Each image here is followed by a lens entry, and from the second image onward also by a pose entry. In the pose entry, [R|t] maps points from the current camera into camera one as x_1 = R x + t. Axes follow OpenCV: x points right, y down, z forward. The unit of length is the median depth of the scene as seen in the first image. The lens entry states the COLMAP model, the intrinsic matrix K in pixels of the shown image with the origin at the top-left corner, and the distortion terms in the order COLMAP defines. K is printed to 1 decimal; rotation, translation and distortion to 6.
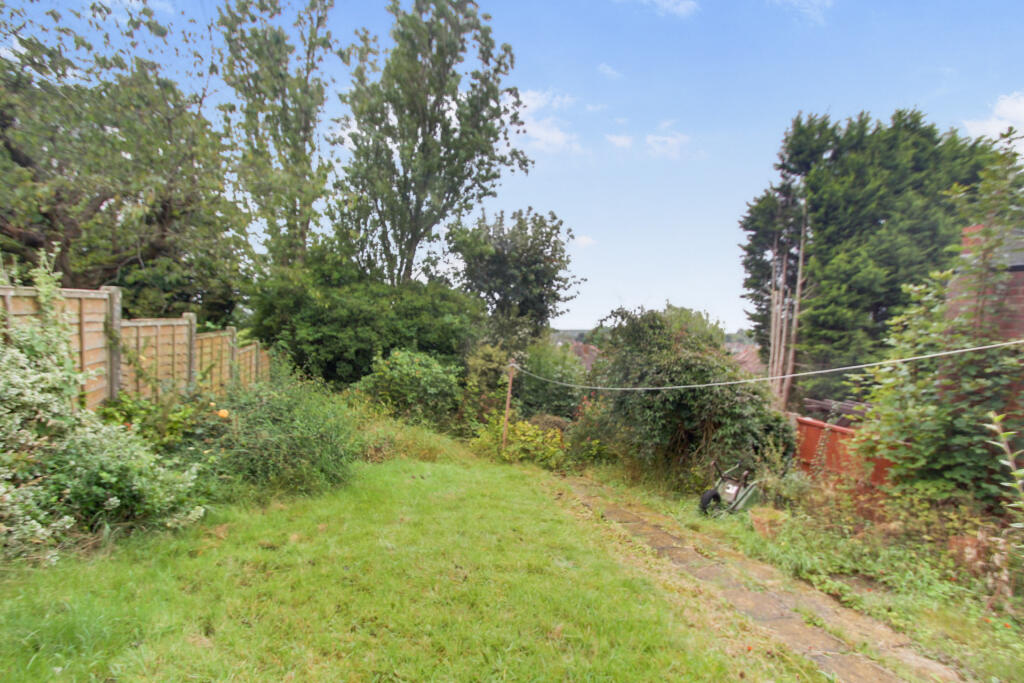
lens RADIAL K [[472.6, 0, 512.6], [0, 472.6, 348.3], [0, 0, 1]] dist [-0.000579, -0.001010]
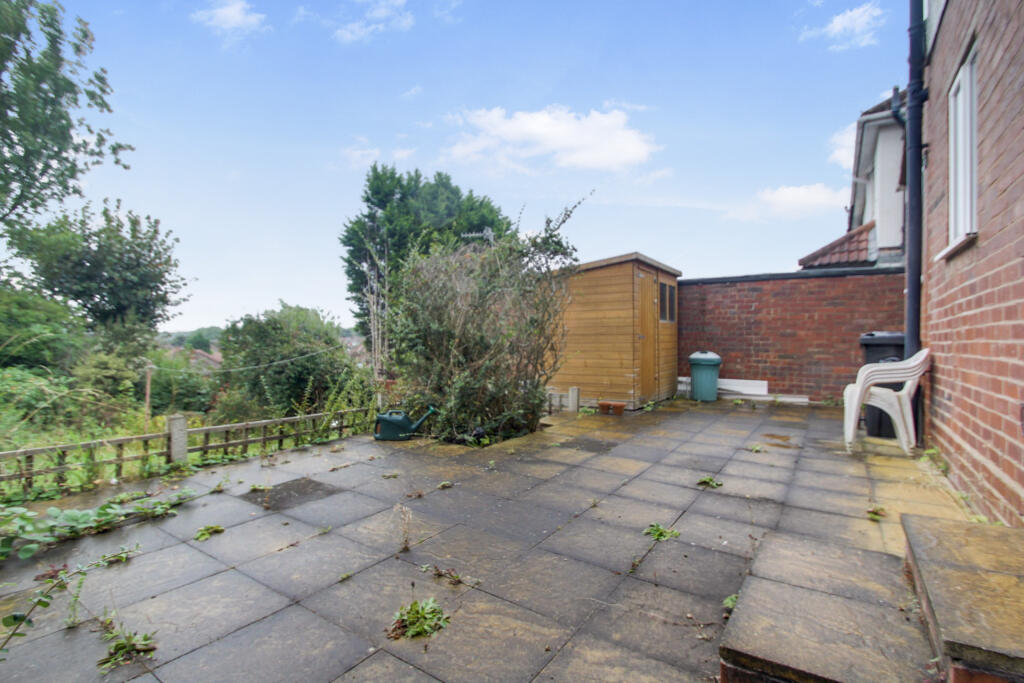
lens RADIAL K [[472.6, 0, 512.6], [0, 472.6, 348.3], [0, 0, 1]] dist [-0.000579, -0.001010]
pose [[0.722007, -0.077331, 0.687550, -0.072801], [0.071654, 0.996748, 0.036863, 0.005545], [-0.688165, 0.022651, 0.725200, -0.224437]]
